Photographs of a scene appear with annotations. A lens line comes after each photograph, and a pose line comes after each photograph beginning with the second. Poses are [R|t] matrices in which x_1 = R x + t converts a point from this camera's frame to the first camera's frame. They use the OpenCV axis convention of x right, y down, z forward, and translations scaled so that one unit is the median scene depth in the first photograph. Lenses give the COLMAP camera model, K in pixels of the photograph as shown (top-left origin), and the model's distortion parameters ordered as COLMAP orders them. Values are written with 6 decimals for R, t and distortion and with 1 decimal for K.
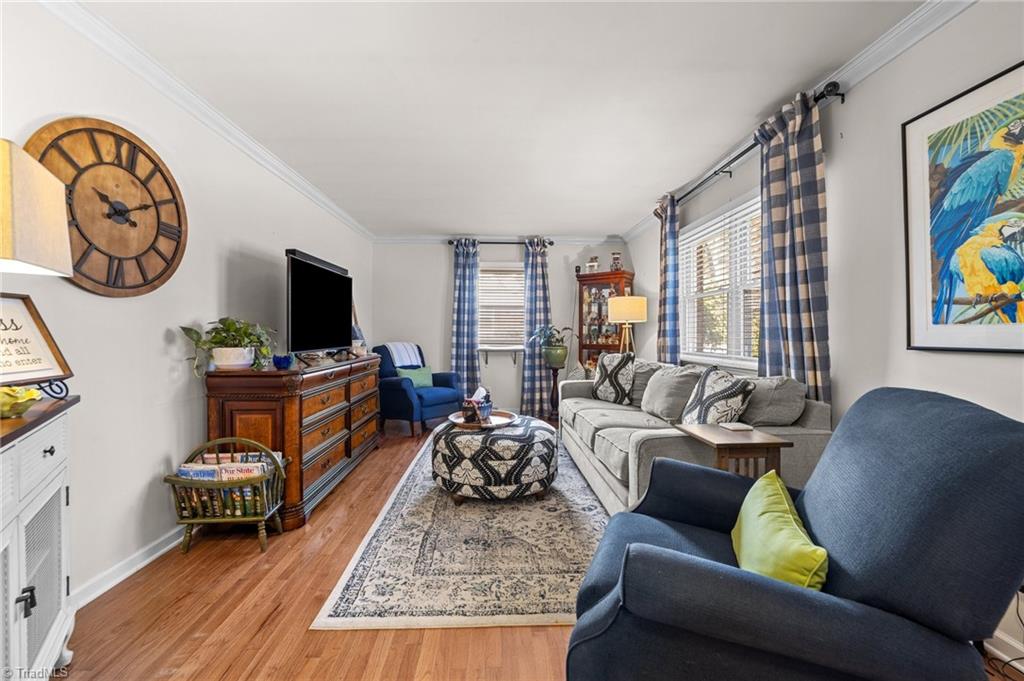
lens RADIAL K [[393.0, 0, 508.8], [0, 393.0, 335.9], [0, 0, 1]] dist [-0.009507, 0.000376]
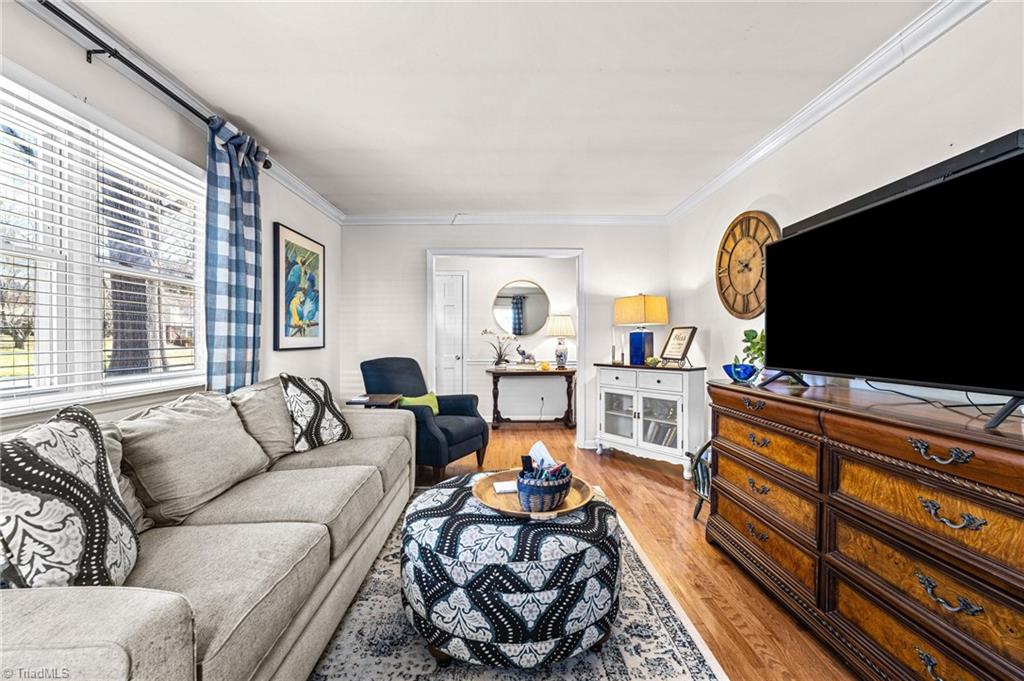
lens RADIAL K [[393.0, 0, 508.8], [0, 393.0, 335.9], [0, 0, 1]] dist [-0.009507, 0.000376]
pose [[-0.999879, -0.001225, 0.015534, -0.059356], [-0.001243, 0.999999, -0.001144, -0.027772], [-0.015533, -0.001164, -0.999879, 2.528652]]
